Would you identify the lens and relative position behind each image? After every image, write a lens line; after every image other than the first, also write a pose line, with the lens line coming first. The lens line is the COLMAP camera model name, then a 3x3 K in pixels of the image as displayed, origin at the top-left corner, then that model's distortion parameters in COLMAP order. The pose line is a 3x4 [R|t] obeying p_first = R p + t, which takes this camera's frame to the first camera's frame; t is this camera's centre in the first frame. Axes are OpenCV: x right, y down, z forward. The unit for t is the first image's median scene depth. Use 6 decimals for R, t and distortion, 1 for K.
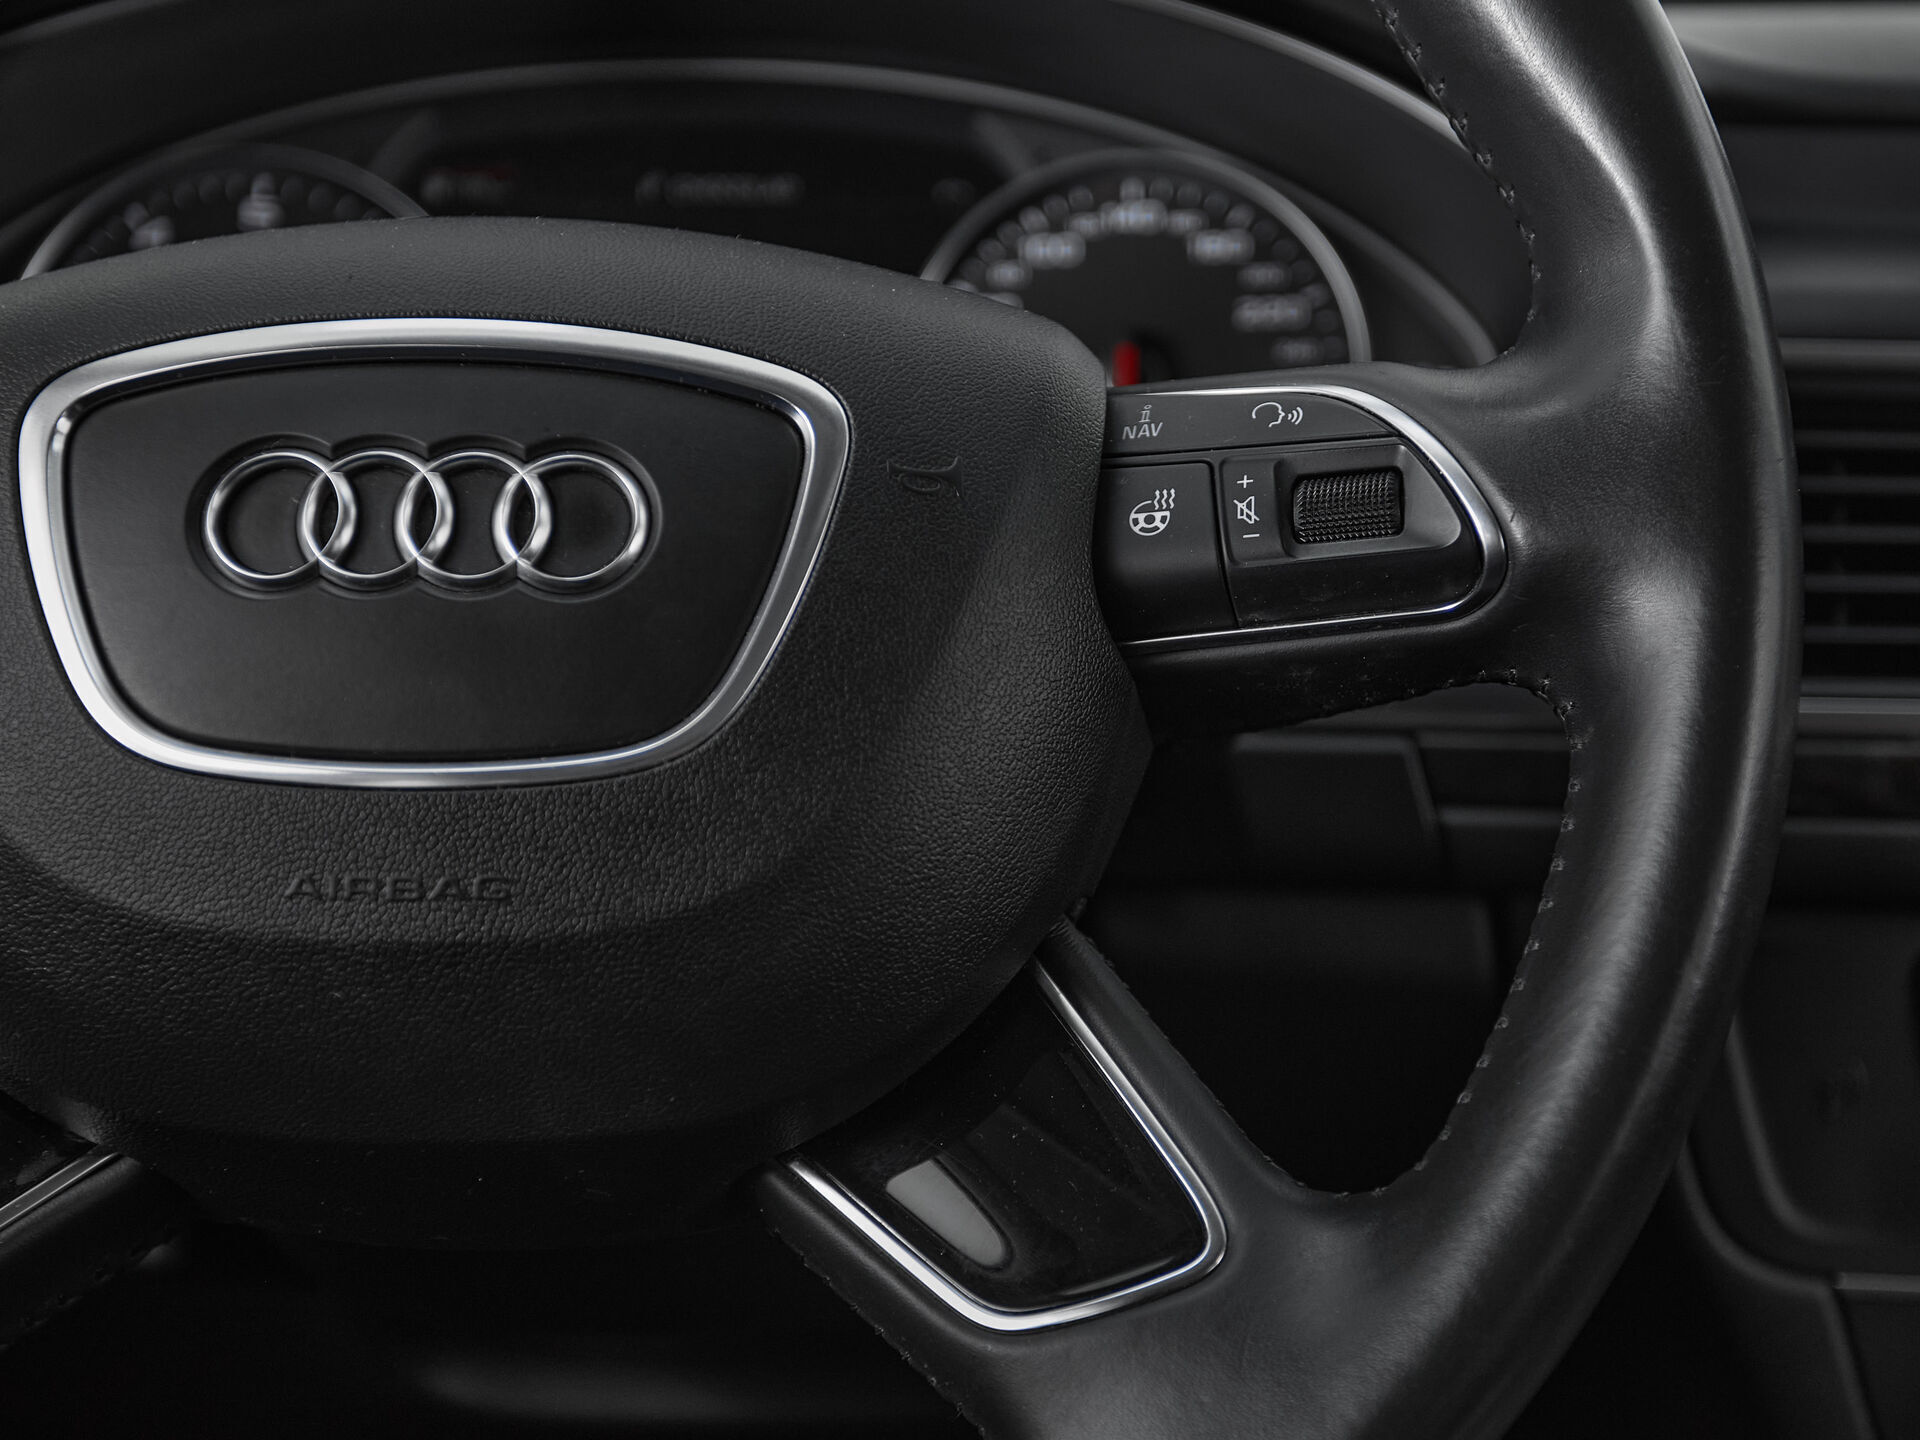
lens RADIAL K [[2818.0, 0, 1073.6], [0, 2818.0, 835.9], [0, 0, 1]] dist [0.028409, 0.080318]
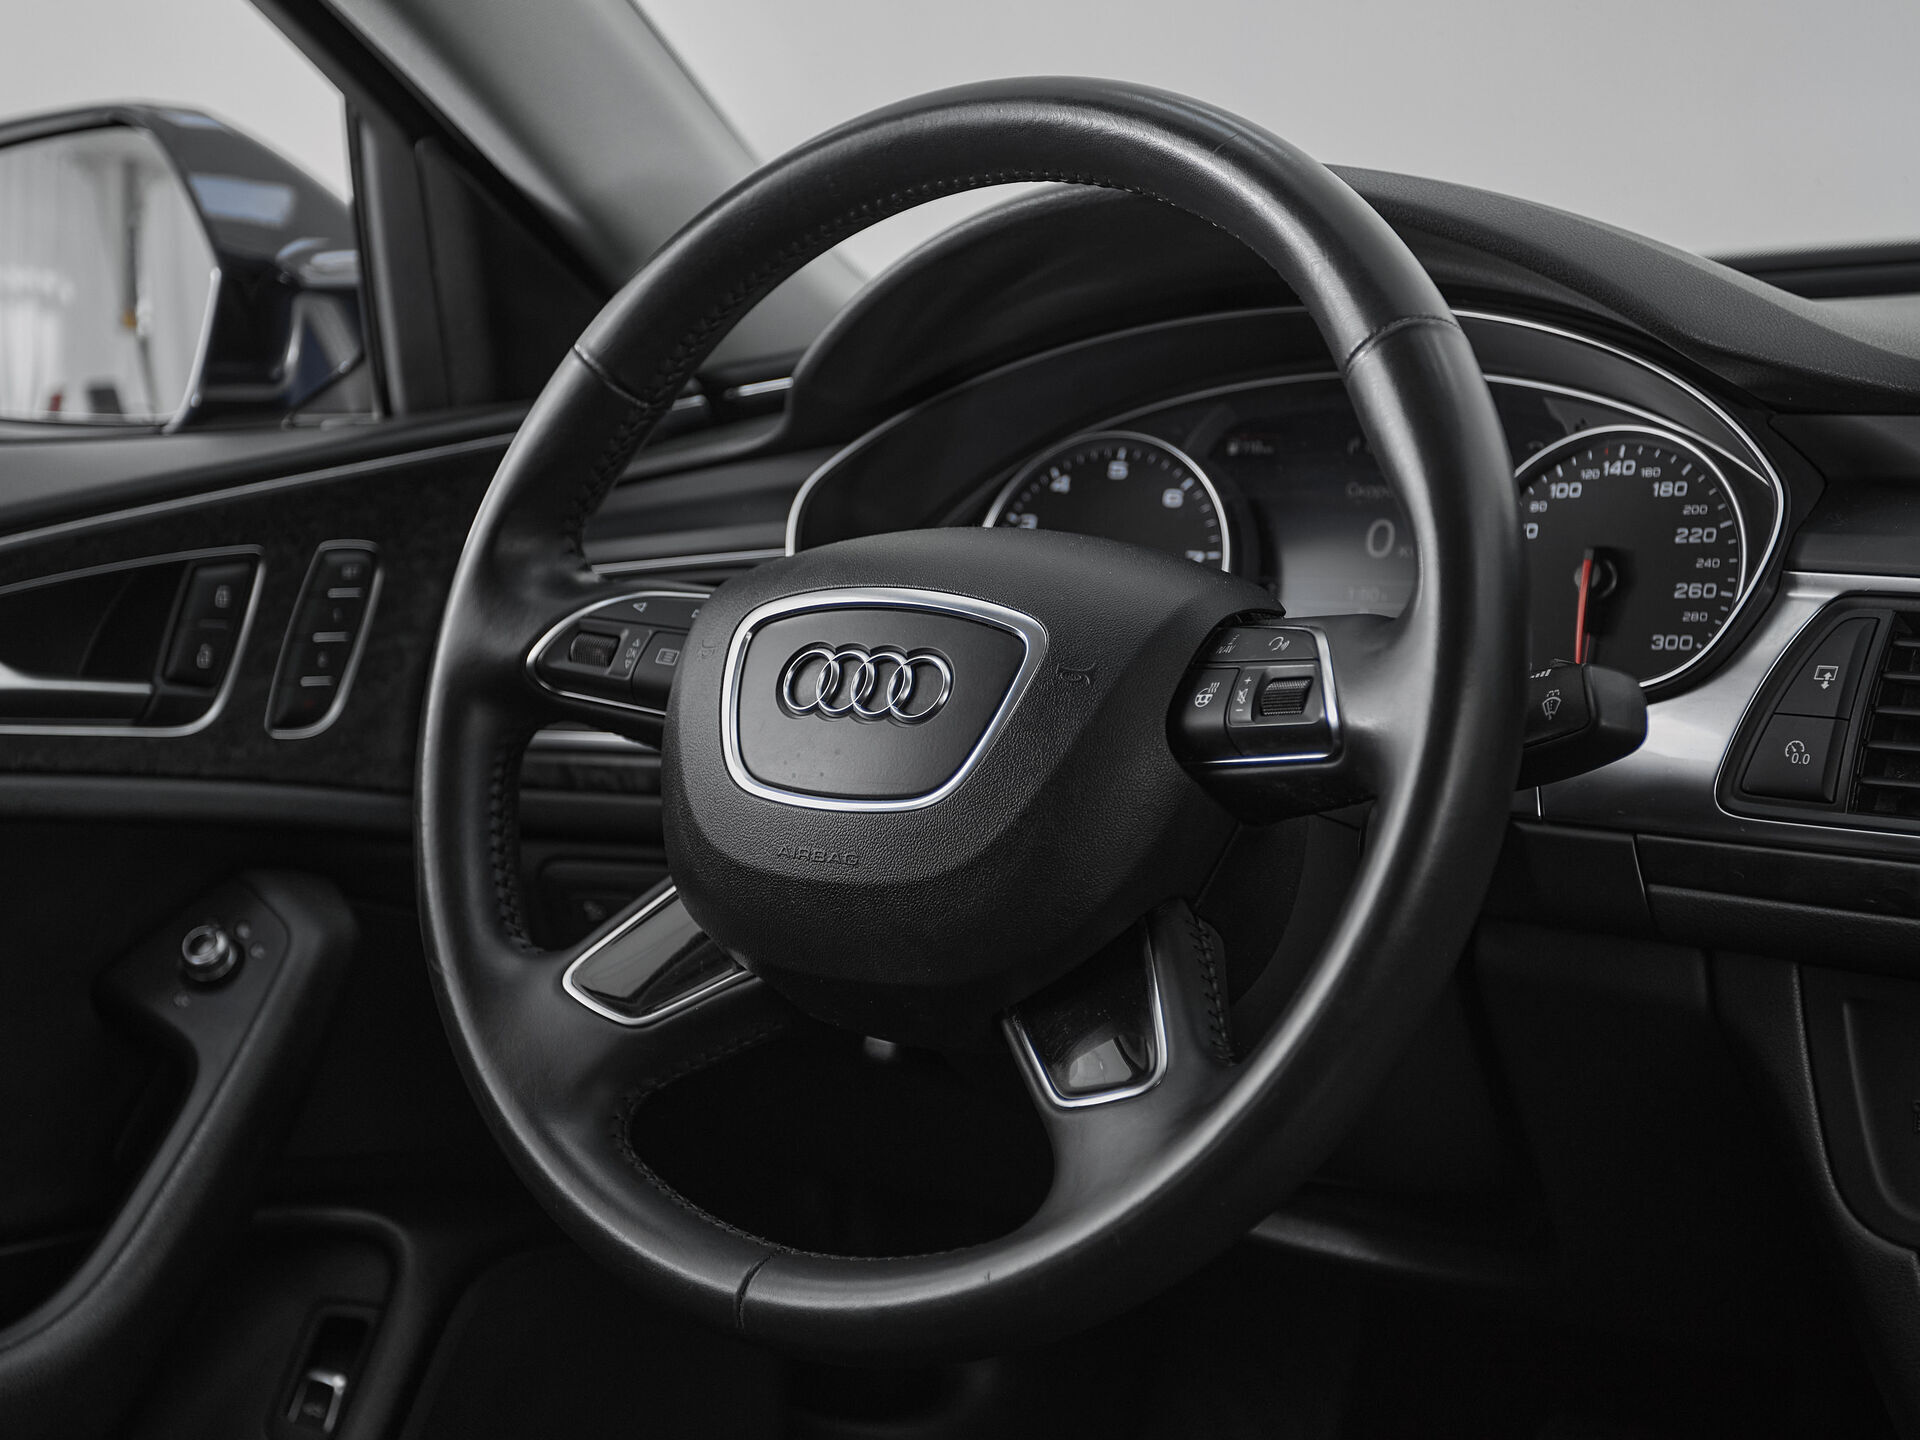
lens RADIAL K [[2792.5, 0, 883.6], [0, 2792.5, 723.4], [0, 0, 1]] dist [0.022566, 0.072436]
pose [[0.788168, 0.053504, -0.613130, 1.044307], [-0.086528, 0.995953, -0.024319, -0.032909], [0.609348, 0.072221, 0.789607, -0.626817]]
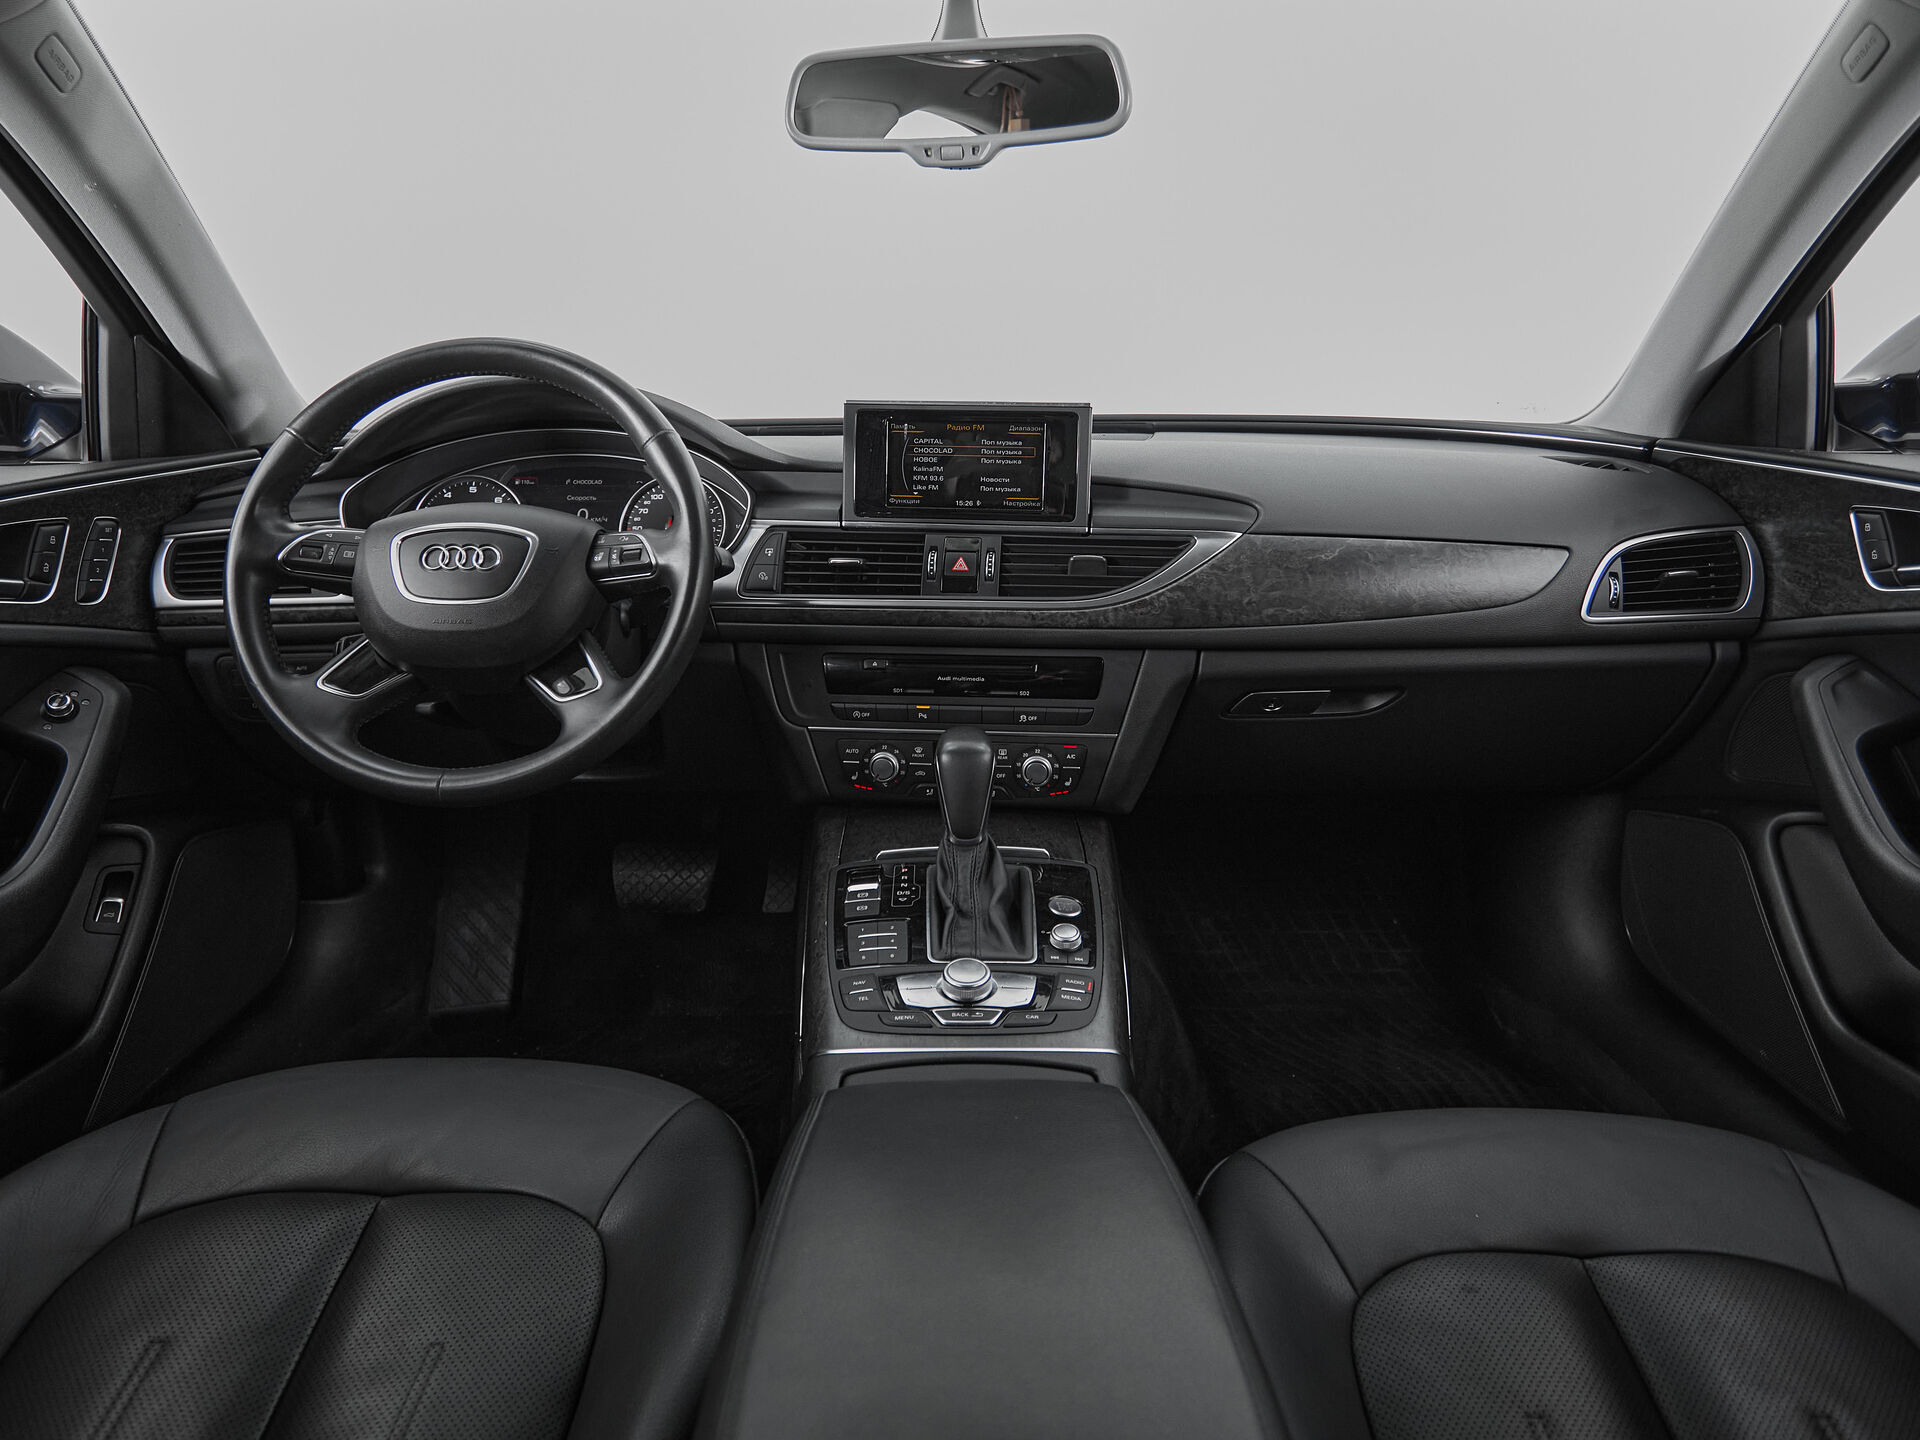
lens RADIAL K [[1210.1, 0, 947.6], [0, 1210.1, 643.3], [0, 0, 1]] dist [0.002367, 0.001002]
pose [[0.999993, -0.001315, -0.003541, 0.744771], [0.001148, 0.998900, -0.046879, 0.171669], [0.003598, 0.046875, 0.998894, -1.399565]]
